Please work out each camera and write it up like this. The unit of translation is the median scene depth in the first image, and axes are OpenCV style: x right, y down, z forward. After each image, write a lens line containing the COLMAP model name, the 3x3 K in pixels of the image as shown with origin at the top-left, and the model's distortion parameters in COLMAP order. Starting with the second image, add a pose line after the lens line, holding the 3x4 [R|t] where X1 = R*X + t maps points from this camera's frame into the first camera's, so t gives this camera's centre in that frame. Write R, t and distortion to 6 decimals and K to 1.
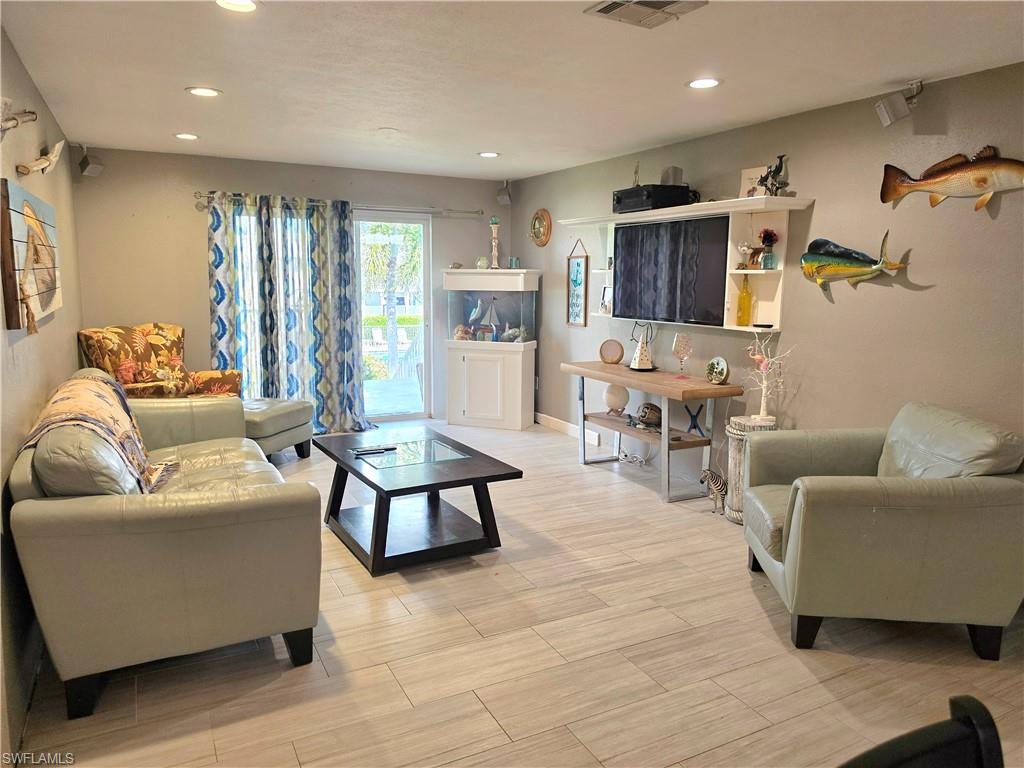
lens RADIAL K [[717.9, 0, 514.1], [0, 717.9, 372.1], [0, 0, 1]] dist [0.048369, -0.049881]
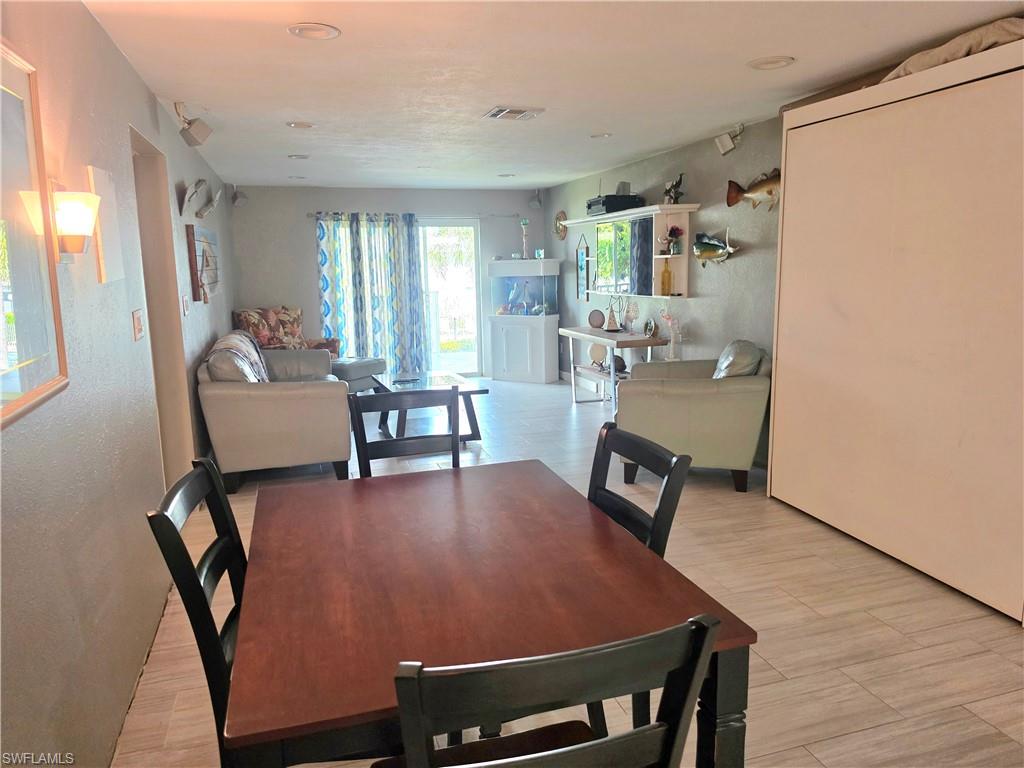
lens RADIAL K [[717.9, 0, 510.6], [0, 717.9, 375.5], [0, 0, 1]] dist [0.048369, -0.049881]
pose [[0.982349, -0.004400, -0.187005, 0.207189], [0.007974, 0.999800, 0.018364, 0.046317], [0.186887, -0.019531, 0.982187, -0.313533]]
